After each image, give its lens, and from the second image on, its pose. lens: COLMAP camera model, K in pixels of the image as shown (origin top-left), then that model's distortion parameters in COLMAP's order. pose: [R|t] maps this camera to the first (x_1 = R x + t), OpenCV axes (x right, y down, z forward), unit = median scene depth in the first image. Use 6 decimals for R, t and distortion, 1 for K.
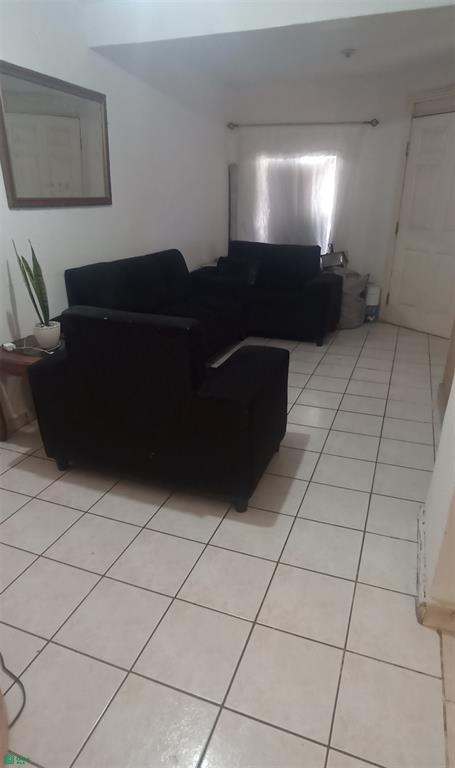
lens RADIAL K [[464.2, 0, 229.3], [0, 464.2, 384.9], [0, 0, 1]] dist [0.003855, 0.000810]
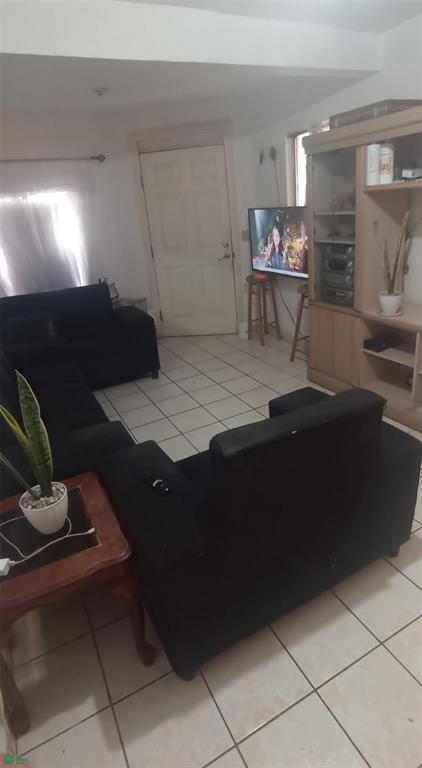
lens RADIAL K [[433.1, 0, 219.4], [0, 433.1, 361.1], [0, 0, 1]] dist [-0.009368, 0.001946]
pose [[0.660569, -0.328871, 0.674902, -0.302568], [0.371036, 0.924502, 0.087341, -0.137664], [-0.652672, 0.192718, 0.732720, 0.220335]]
